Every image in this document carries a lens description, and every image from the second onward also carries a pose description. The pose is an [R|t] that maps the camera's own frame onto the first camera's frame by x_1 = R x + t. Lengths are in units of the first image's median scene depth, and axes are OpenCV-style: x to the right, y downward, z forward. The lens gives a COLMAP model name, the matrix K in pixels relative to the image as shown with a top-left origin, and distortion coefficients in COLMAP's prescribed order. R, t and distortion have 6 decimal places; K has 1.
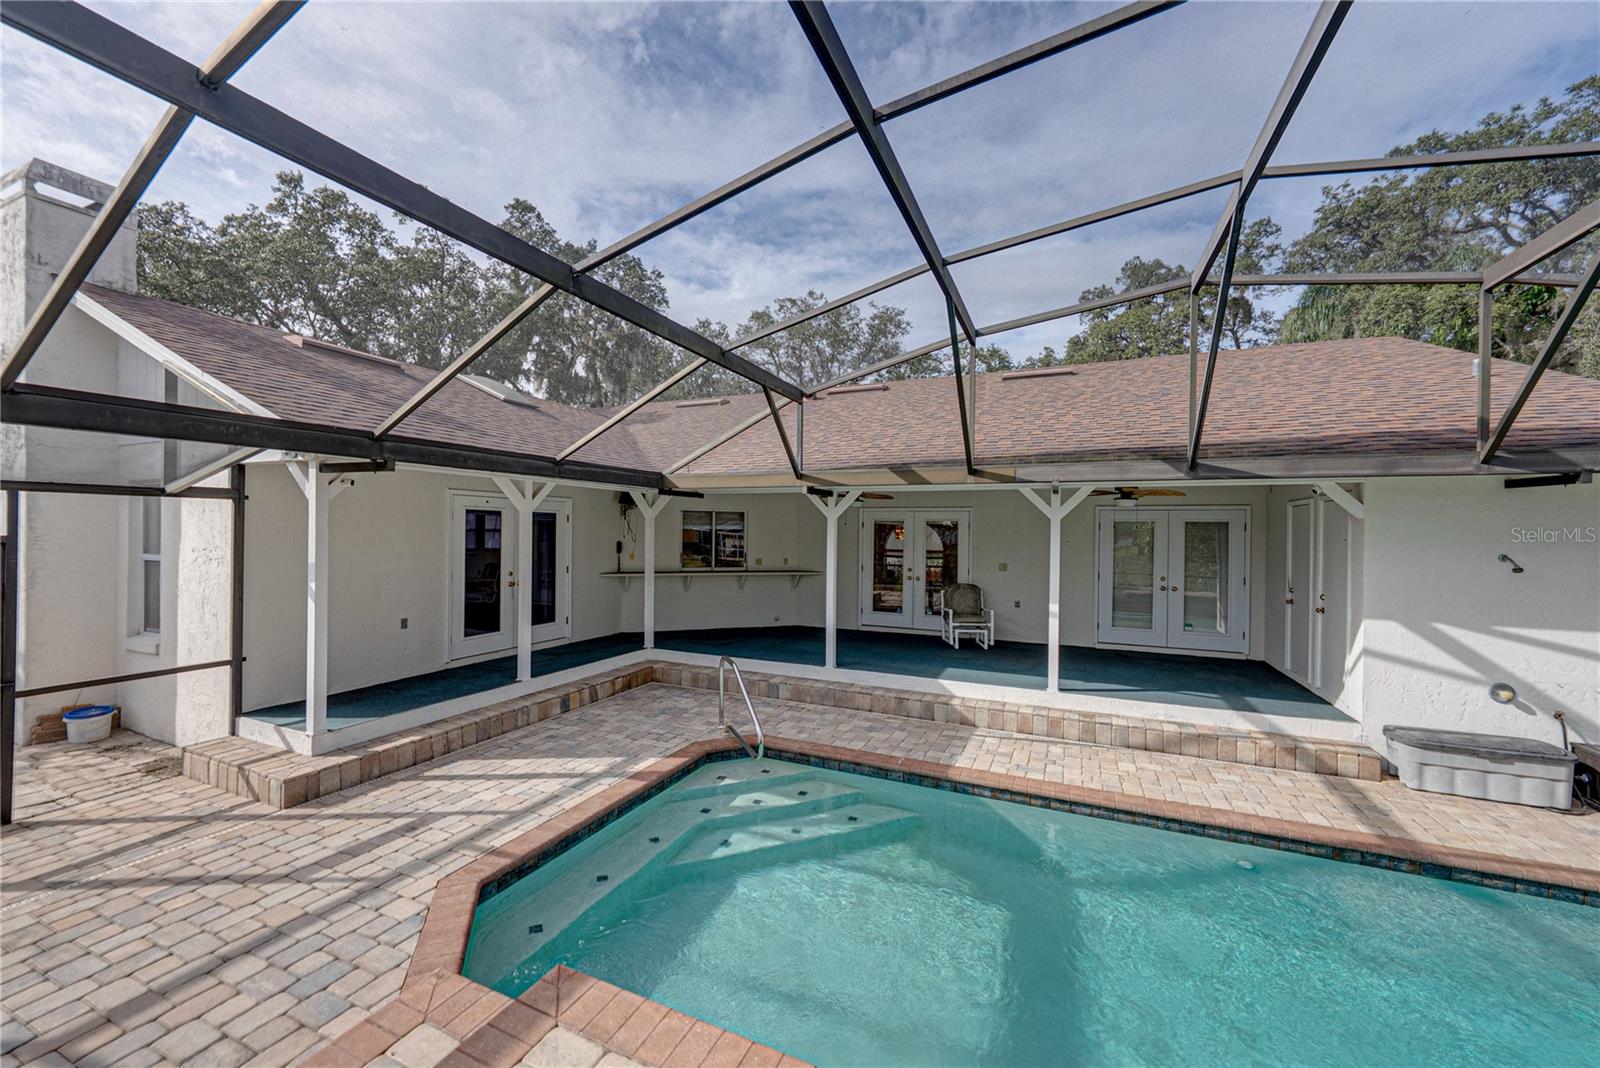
lens RADIAL K [[598.7, 0, 799.6], [0, 598.7, 531.0], [0, 0, 1]] dist [-0.000625, 0.000938]
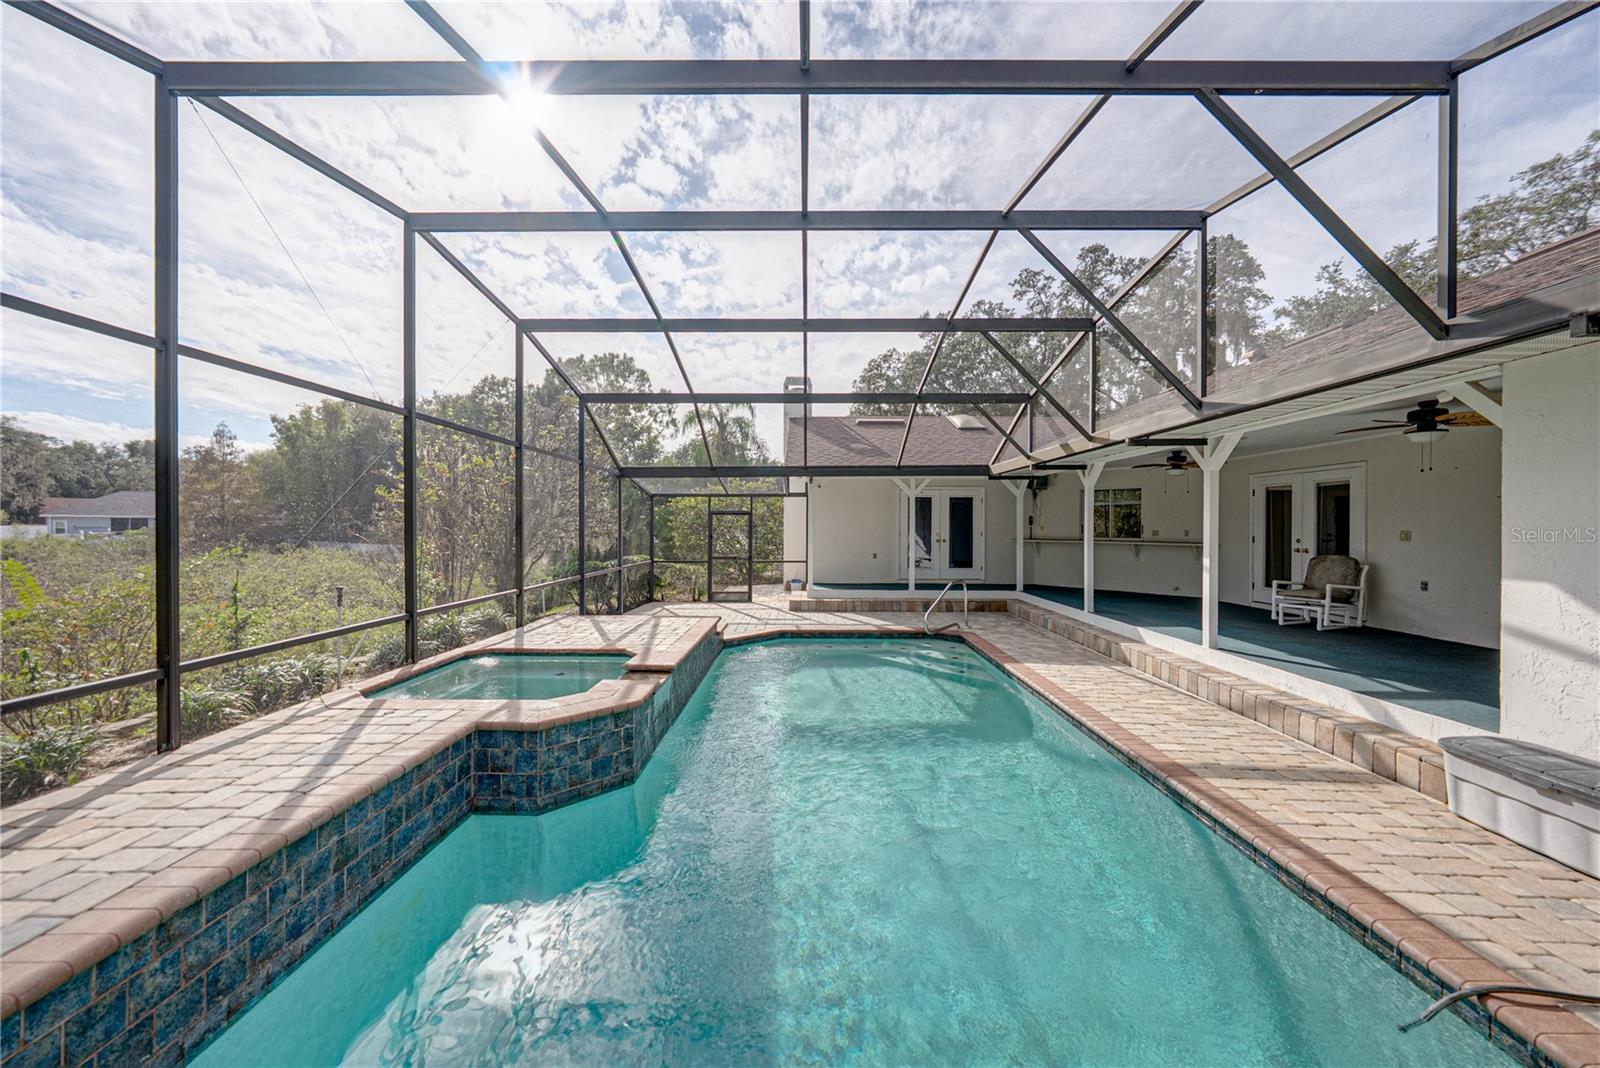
lens RADIAL K [[582.6, 0, 817.1], [0, 582.6, 529.0], [0, 0, 1]] dist [-0.000296, 0.000456]
pose [[0.405208, -0.007755, -0.914192, 1.183403], [0.005497, 0.999967, -0.006047, 0.087176], [0.914208, -0.002575, 0.405237, 0.041552]]
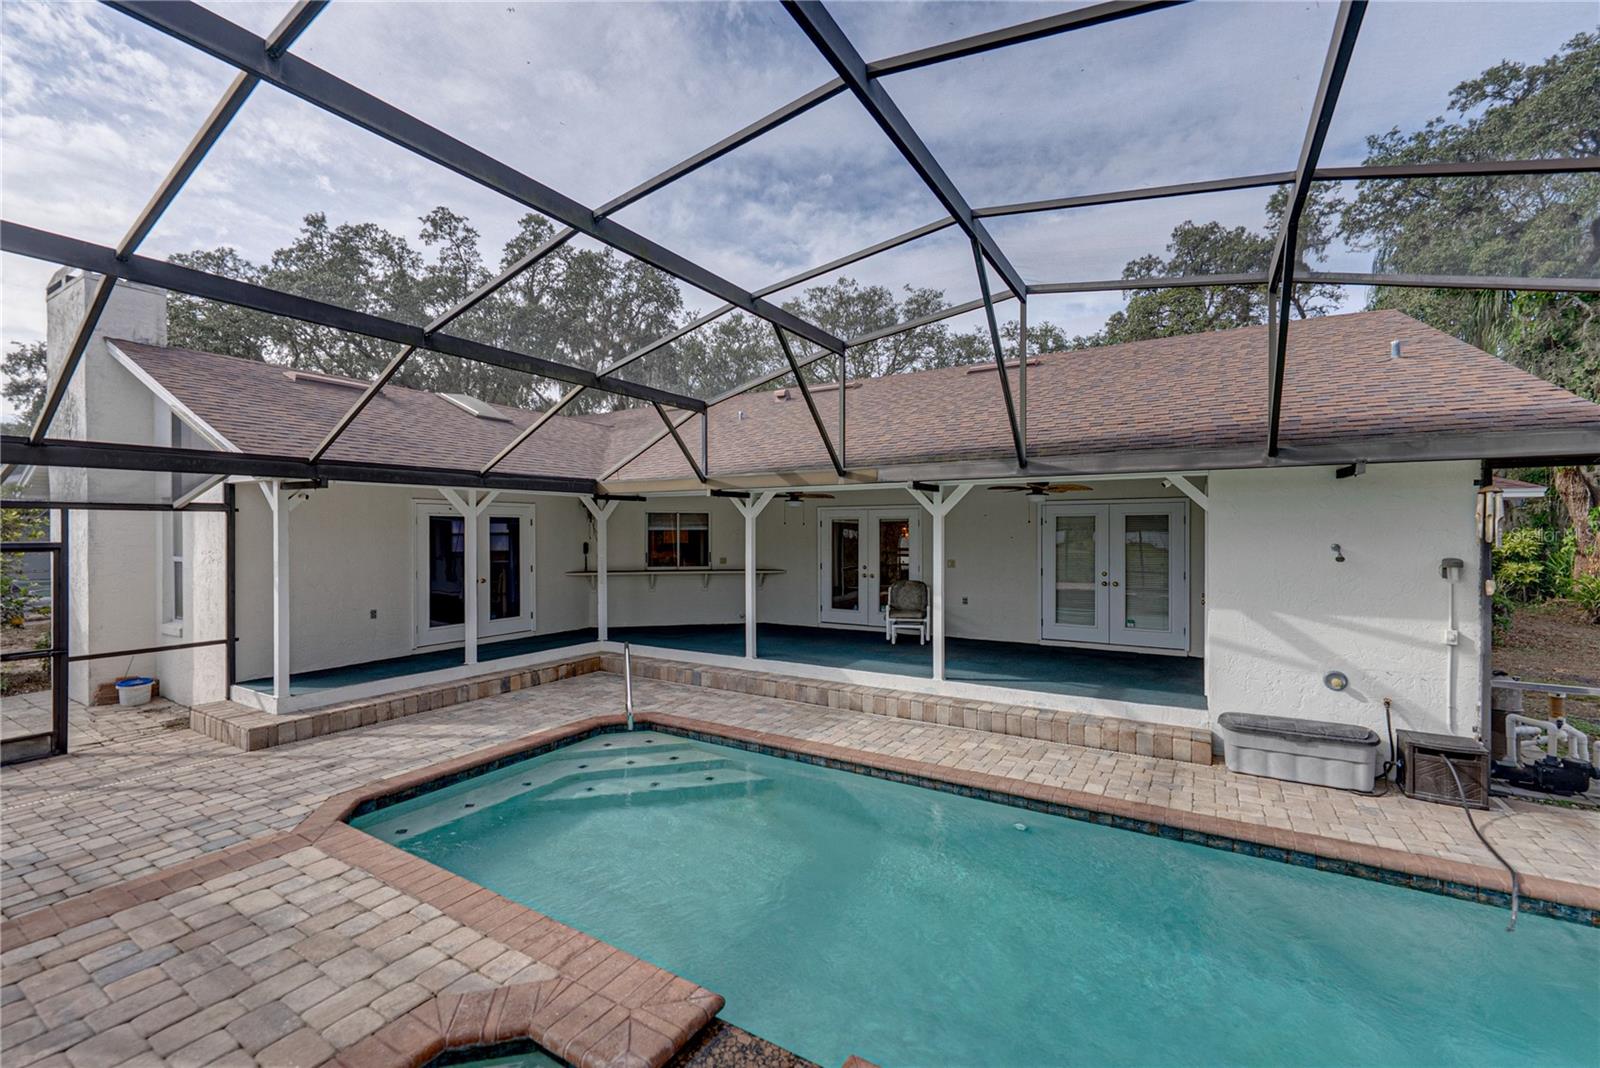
lens RADIAL K [[652.4, 0, 801.3], [0, 652.4, 531.9], [0, 0, 1]] dist [0.005405, -0.001592]
pose [[0.991819, -0.014048, -0.126878, 0.383036], [0.014183, 0.999899, 0.000164, 0.005531], [0.126863, -0.001963, 0.991918, -0.187043]]
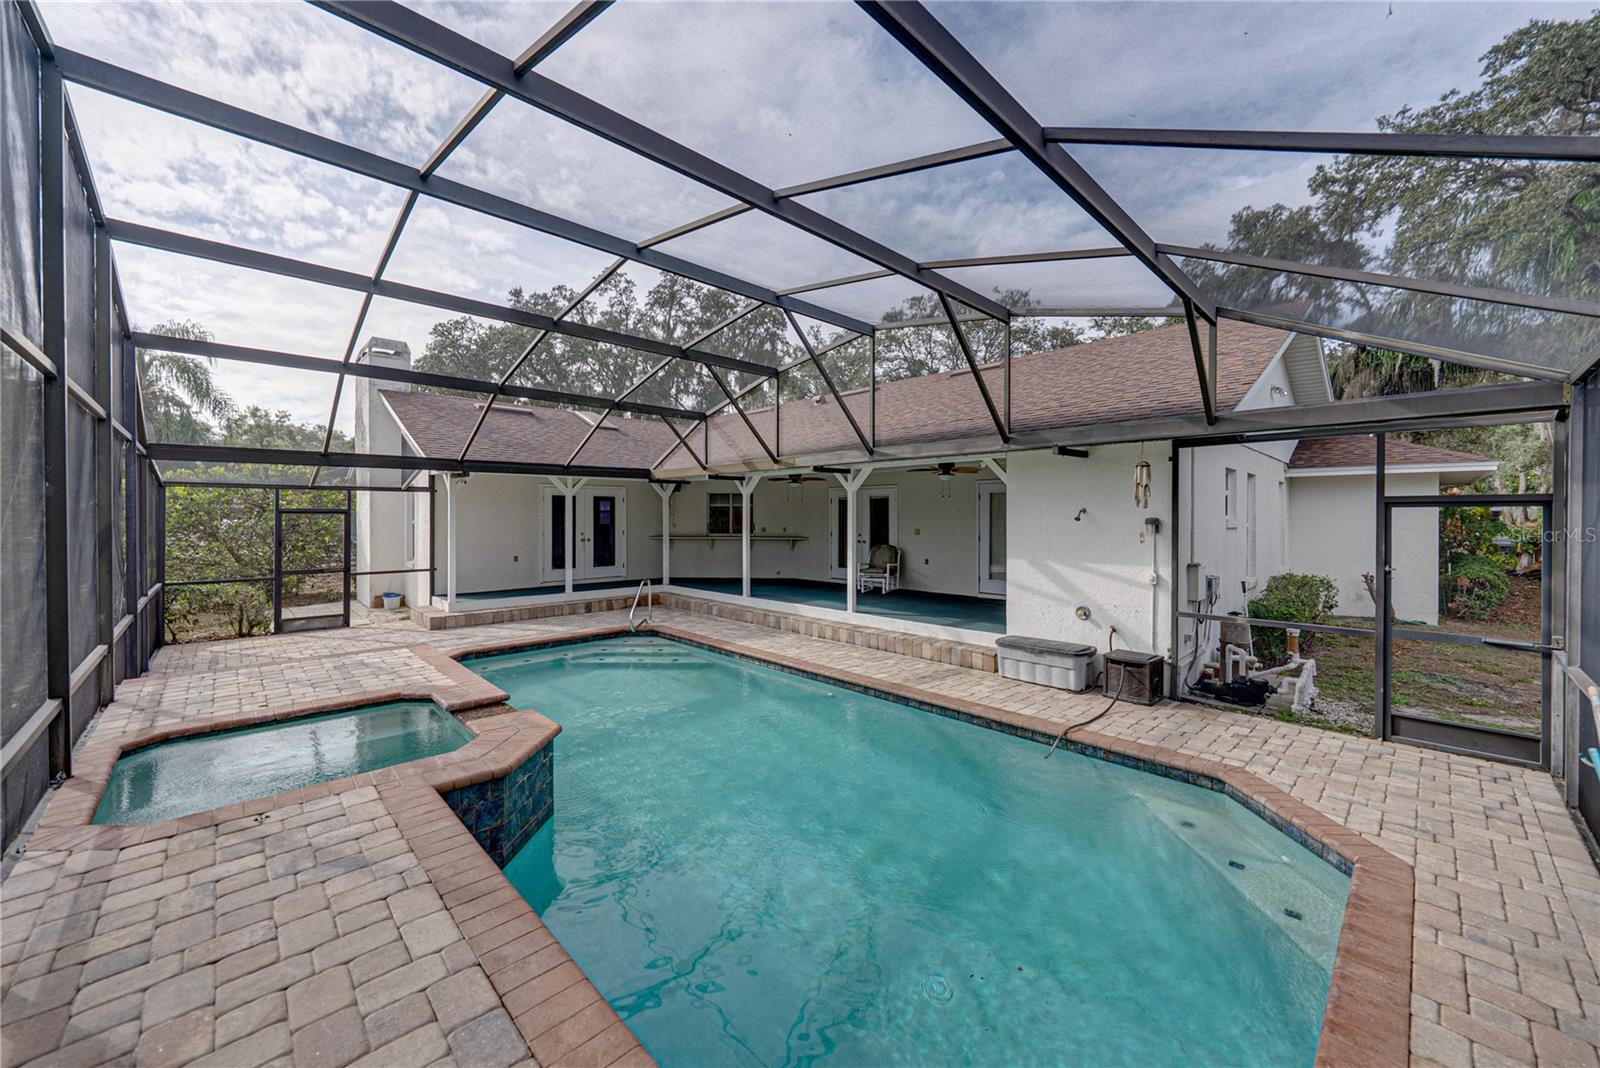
lens RADIAL K [[598.7, 0, 810.8], [0, 598.7, 524.0], [0, 0, 1]] dist [-0.000625, 0.000938]
pose [[0.927165, -0.007669, -0.374576, 1.000373], [0.013105, 0.999843, 0.011967, 0.043603], [0.374425, -0.016005, 0.927119, -0.413048]]
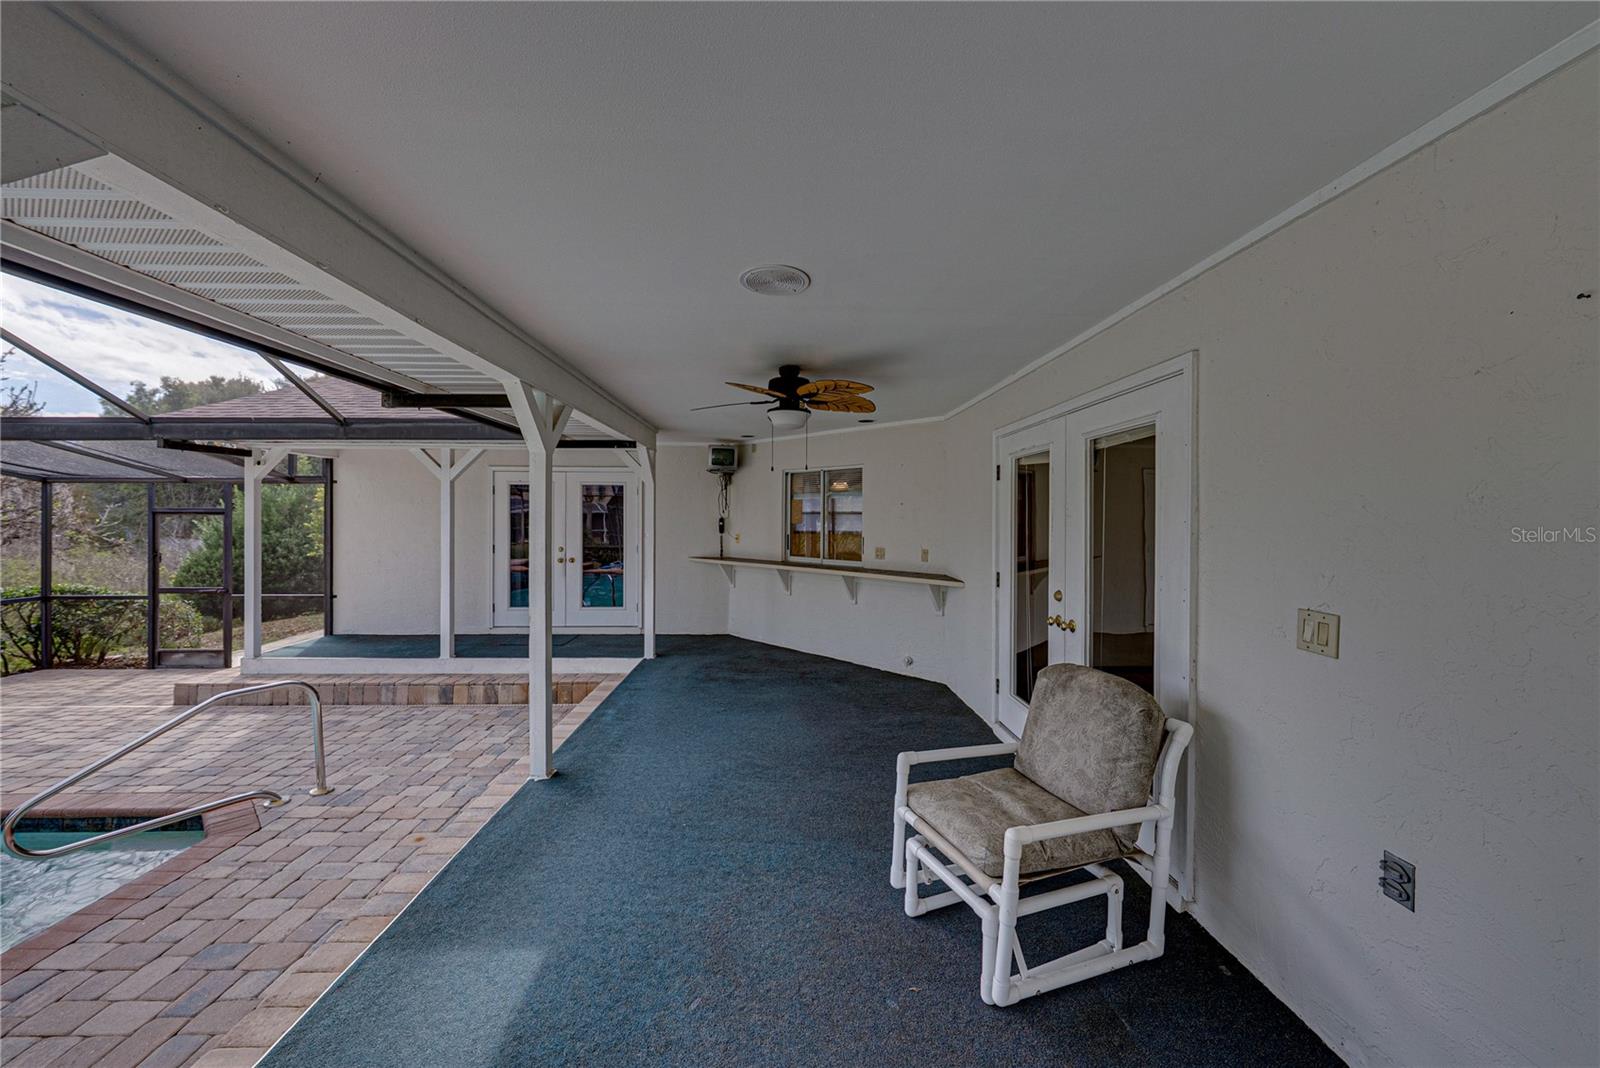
lens RADIAL K [[572.5, 0, 810.2], [0, 572.5, 525.7], [0, 0, 1]] dist [-0.003156, -0.000177]
pose [[0.435261, -0.000267, -0.900304, 0.712141], [0.004186, 0.999990, 0.001728, 0.044784], [0.900294, -0.004521, 0.435258, 1.312462]]
